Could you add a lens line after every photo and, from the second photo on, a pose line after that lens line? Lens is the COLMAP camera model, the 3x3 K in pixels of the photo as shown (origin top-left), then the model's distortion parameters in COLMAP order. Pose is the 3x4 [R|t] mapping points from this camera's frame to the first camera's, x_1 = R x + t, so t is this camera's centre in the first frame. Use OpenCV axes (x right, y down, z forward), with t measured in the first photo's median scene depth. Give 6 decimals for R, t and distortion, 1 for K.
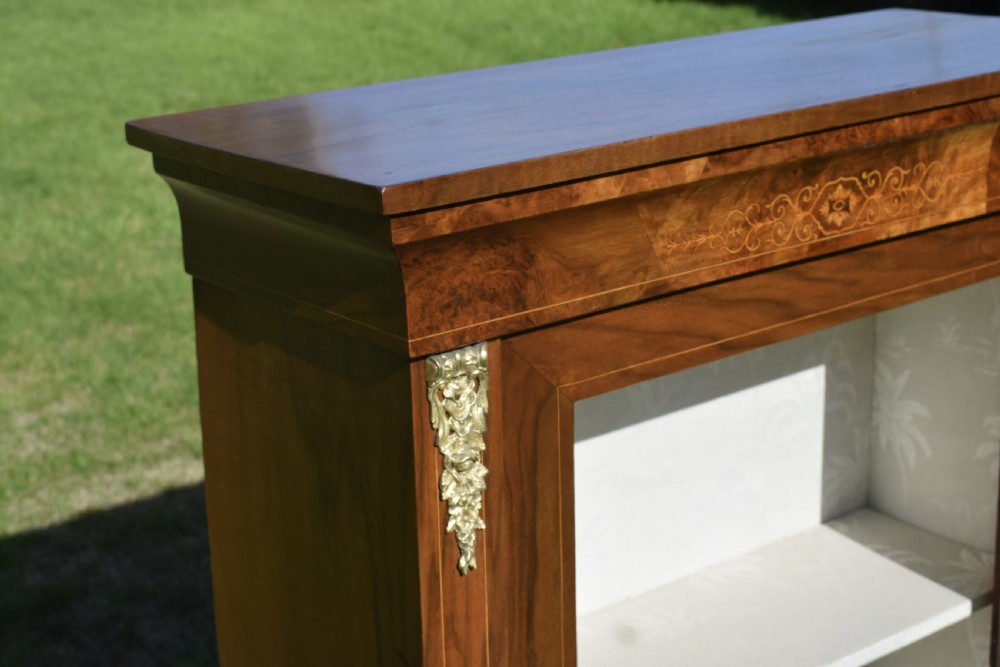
lens RADIAL K [[1781.9, 0, 499.2], [0, 1781.9, 335.1], [0, 0, 1]] dist [-0.021477, 0.000000]
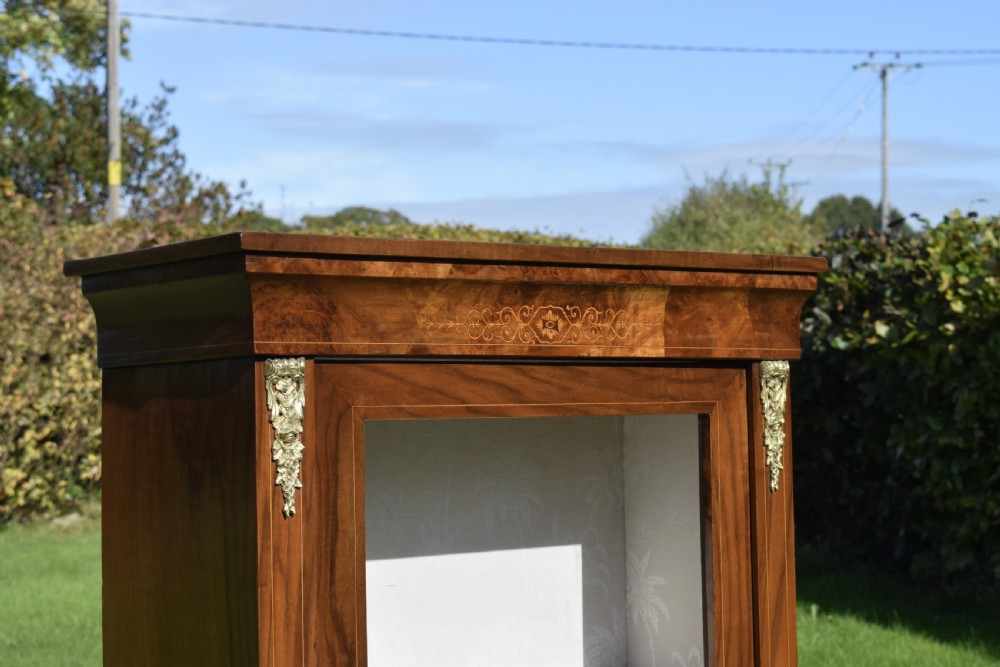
lens RADIAL K [[2269.8, 0, 505.8], [0, 2269.8, 336.0], [0, 0, 1]] dist [-0.026038, 0.000000]
pose [[0.998207, 0.010881, 0.058863, 0.045135], [0.009288, 0.943279, -0.331871, 0.566593], [-0.059135, 0.331823, 0.941486, -0.769633]]
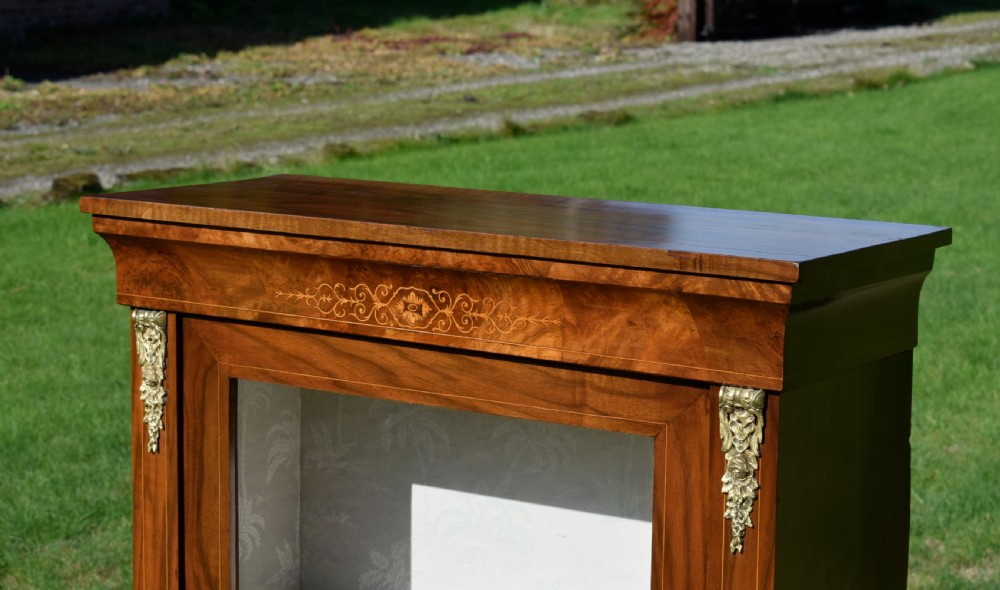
lens RADIAL K [[2321.9, 0, 499.9], [0, 2321.9, 260.6], [0, 0, 1]] dist [-0.020219, 0.000000]
pose [[0.331440, 0.167121, -0.928557, 1.850316], [-0.294935, 0.953216, 0.066285, -0.244948], [0.896193, 0.251894, 0.365223, 0.423640]]
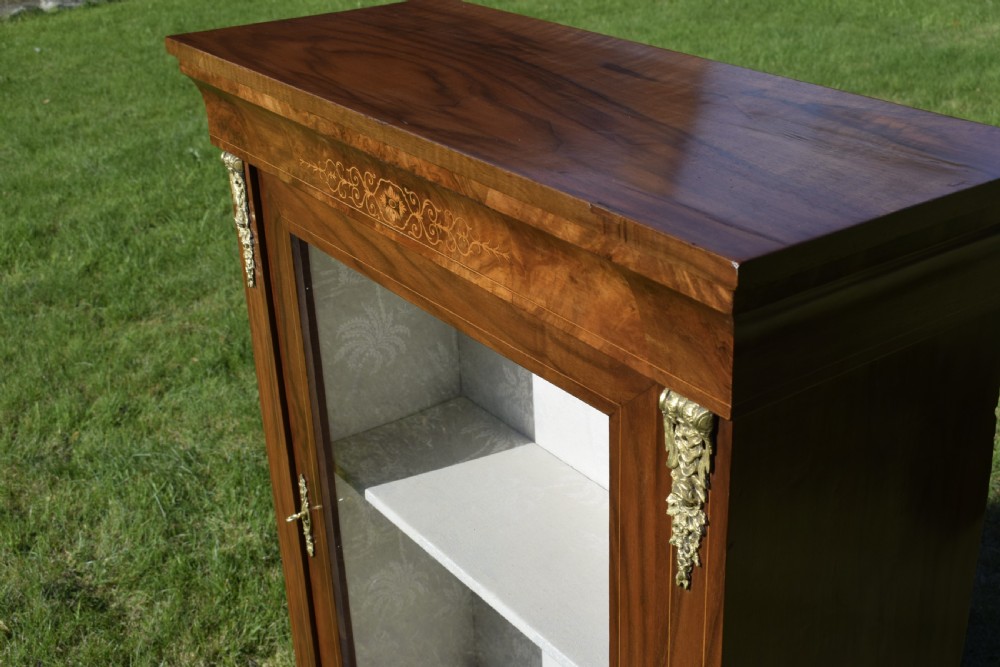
lens RADIAL K [[1254.2, 0, 504.0], [0, 1254.2, 331.0], [0, 0, 1]] dist [-0.030179, 0.000000]
pose [[-0.031730, 0.456886, -0.888959, 0.964234], [-0.253104, 0.856744, 0.449363, -0.392004], [0.966919, 0.239258, 0.088455, 1.036392]]
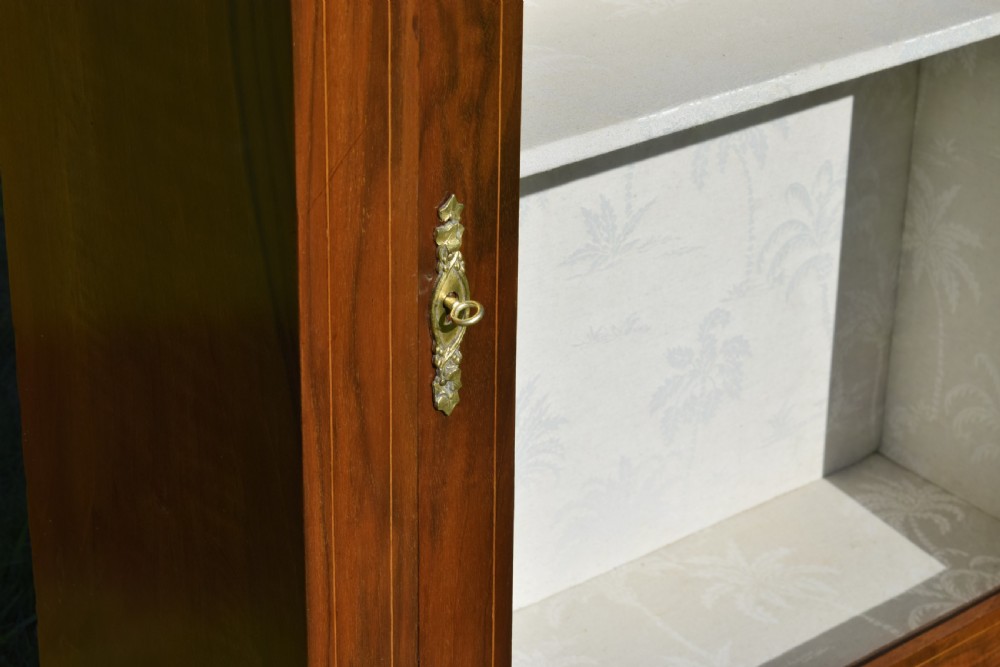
lens RADIAL K [[2269.8, 0, 497.7], [0, 2269.8, 331.2], [0, 0, 1]] dist [-0.026038, 0.000000]
pose [[0.998719, 0.027304, 0.042590, 0.002186], [-0.033691, 0.986976, 0.157301, 0.192580], [-0.037741, -0.158534, 0.986632, 0.146520]]
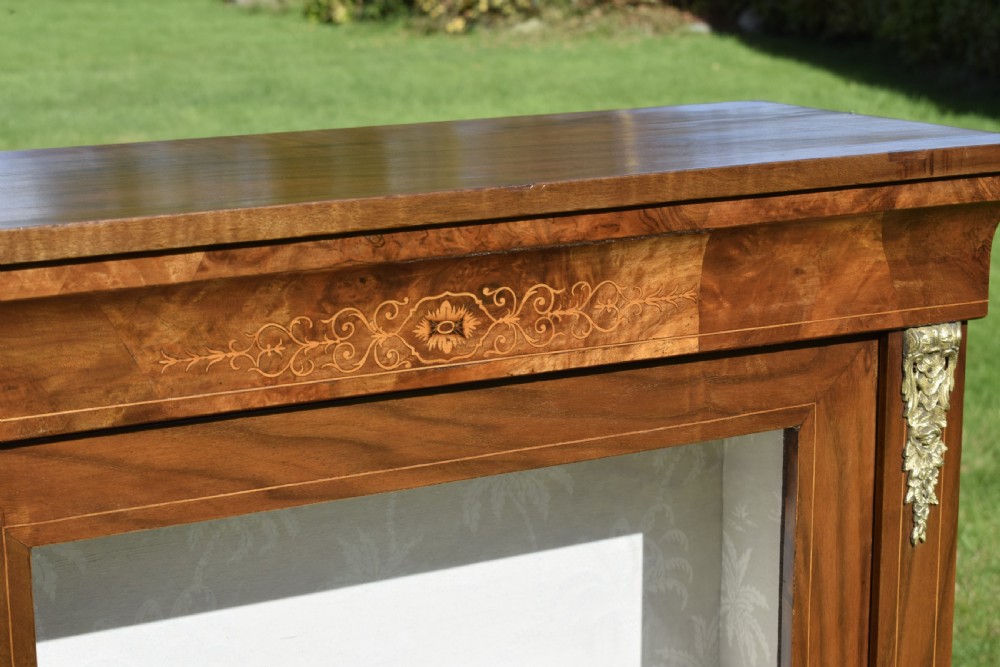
lens RADIAL K [[1940.2, 0, 502.0], [0, 1940.2, 337.8], [0, 0, 1]] dist [-0.024041, 0.000000]
pose [[0.981513, 0.063436, -0.180575, 0.377356], [-0.075430, 0.995324, -0.060343, -0.018584], [0.175902, 0.072848, 0.981708, 0.164288]]
